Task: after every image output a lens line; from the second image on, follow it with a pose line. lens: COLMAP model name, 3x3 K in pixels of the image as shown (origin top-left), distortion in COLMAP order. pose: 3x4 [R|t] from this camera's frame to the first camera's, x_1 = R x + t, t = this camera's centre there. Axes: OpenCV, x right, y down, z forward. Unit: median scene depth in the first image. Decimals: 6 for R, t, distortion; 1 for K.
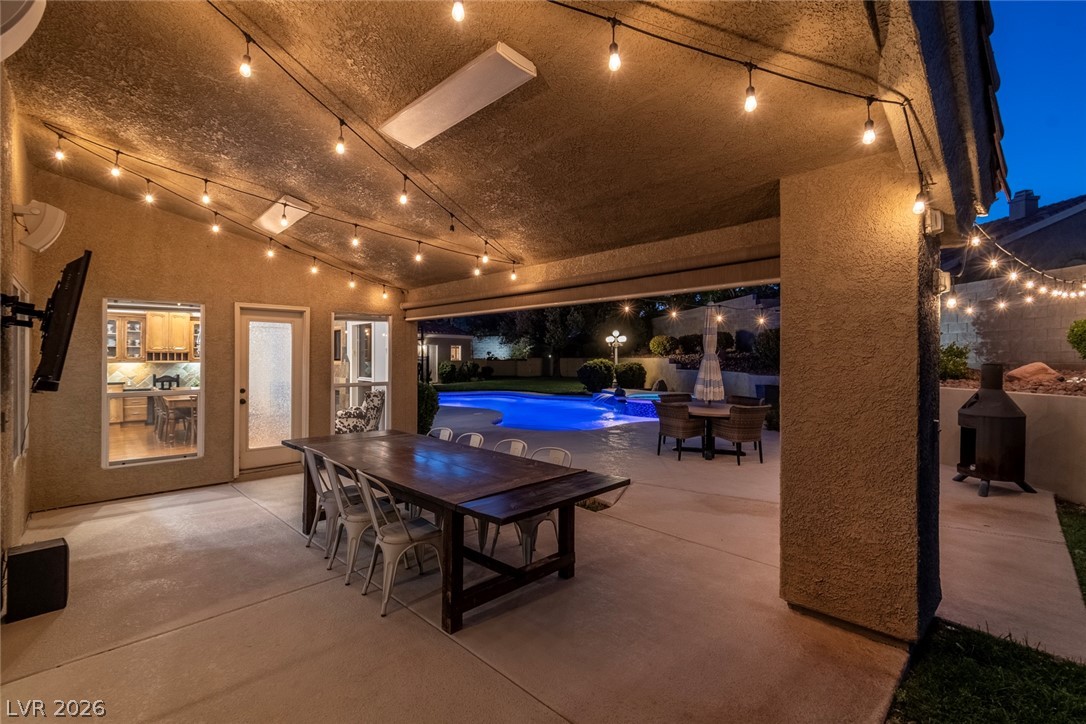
lens RADIAL K [[491.5, 0, 567.7], [0, 491.5, 348.6], [0, 0, 1]] dist [-0.003336, 0.000800]
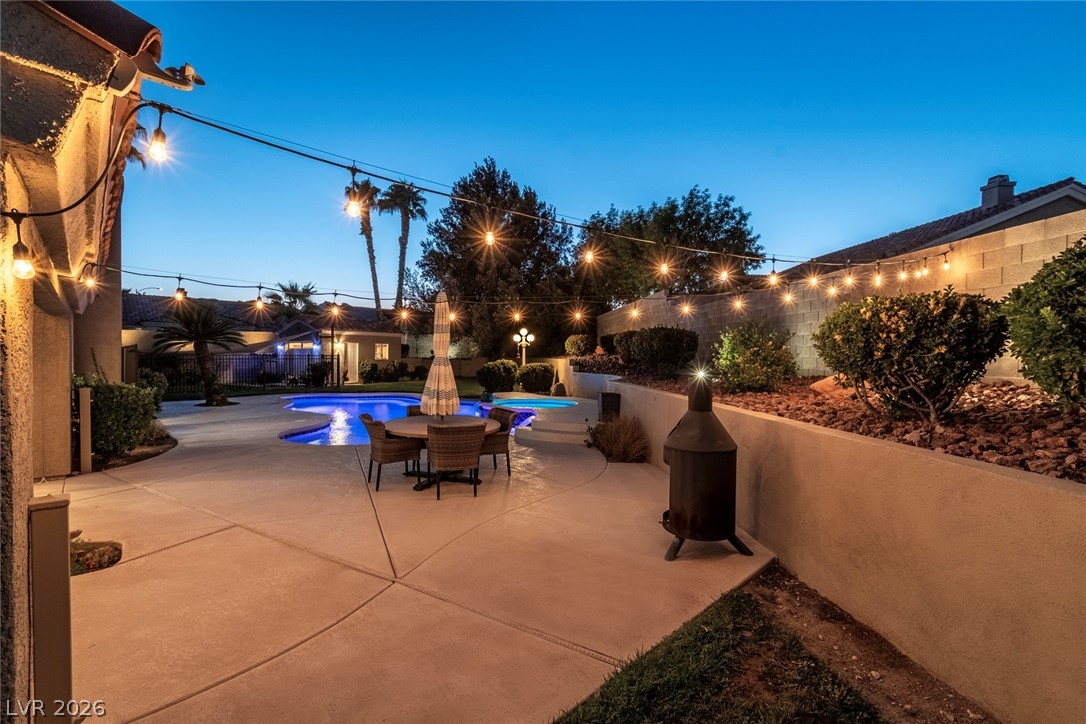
lens RADIAL K [[491.5, 0, 557.1], [0, 491.5, 355.2], [0, 0, 1]] dist [-0.003336, 0.000800]
pose [[0.999268, 0.009039, -0.037167, 0.207314], [-0.008454, 0.999839, 0.015854, -0.002485], [0.037305, -0.015528, 0.999183, 0.087588]]
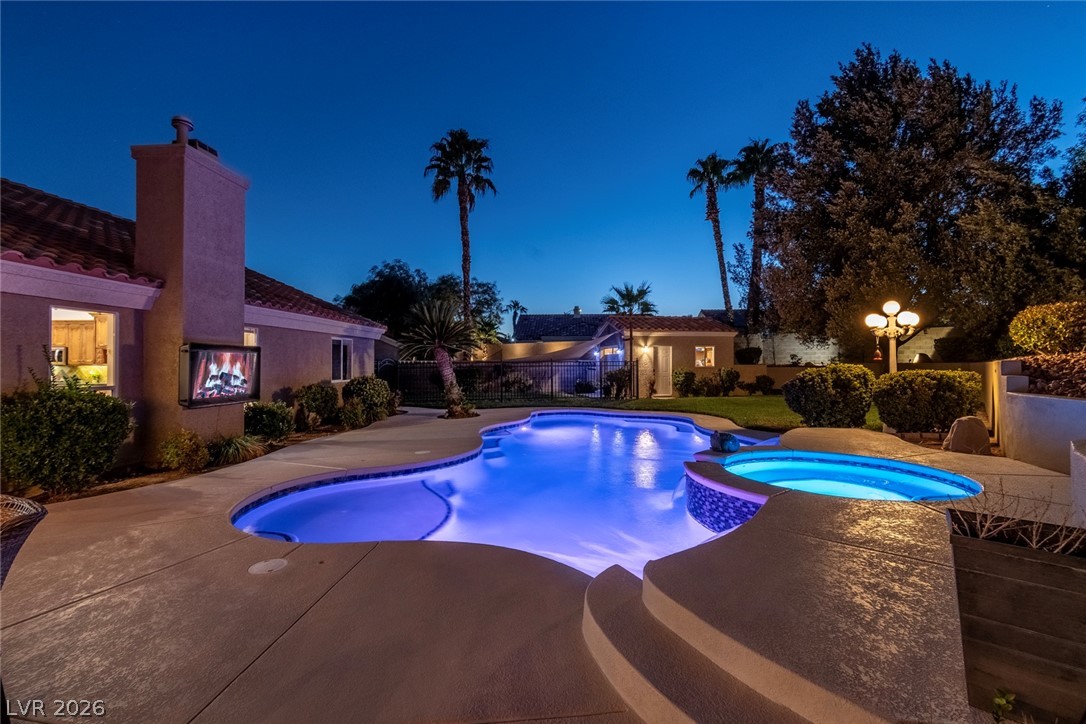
lens RADIAL K [[491.5, 0, 547.2], [0, 491.5, 359.0], [0, 0, 1]] dist [-0.003336, 0.000800]
pose [[0.647053, -0.009567, -0.762385, 0.254546], [0.014891, 0.999889, 0.000092, 0.013327], [0.762300, -0.011412, 0.647124, 0.483002]]
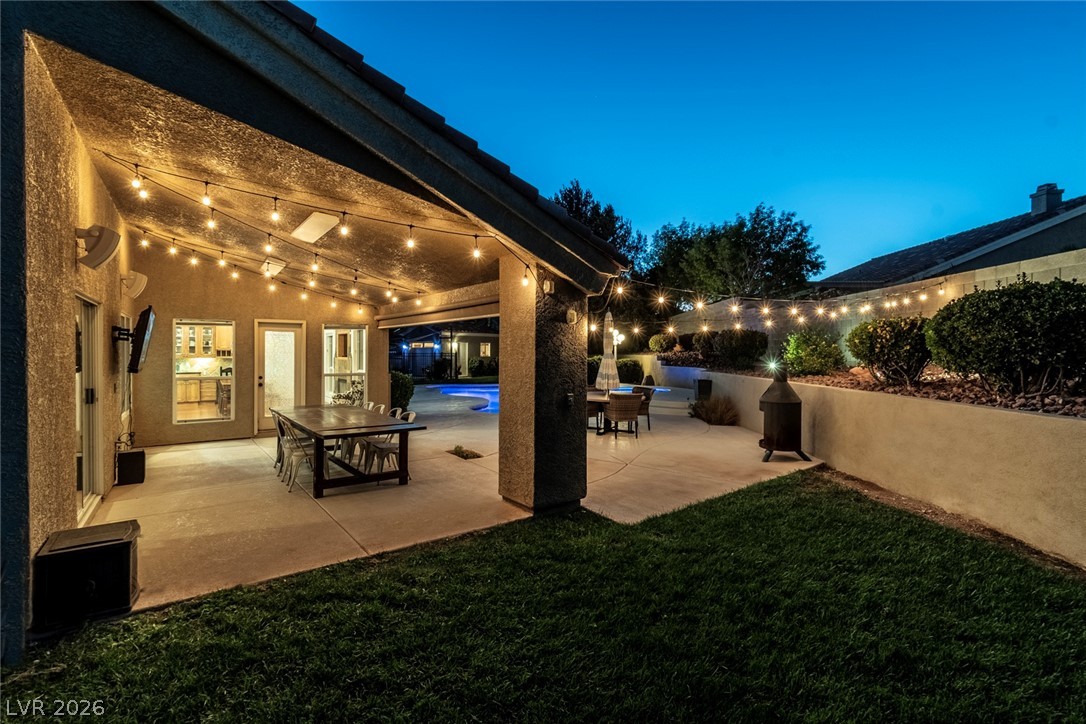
lens RADIAL K [[491.5, 0, 570.6], [0, 491.5, 347.0], [0, 0, 1]] dist [-0.003336, 0.000800]
pose [[0.992571, 0.001363, -0.121660, 0.140533], [-0.000649, 0.999982, 0.005904, -0.005225], [0.121666, -0.005781, 0.992554, -0.113977]]
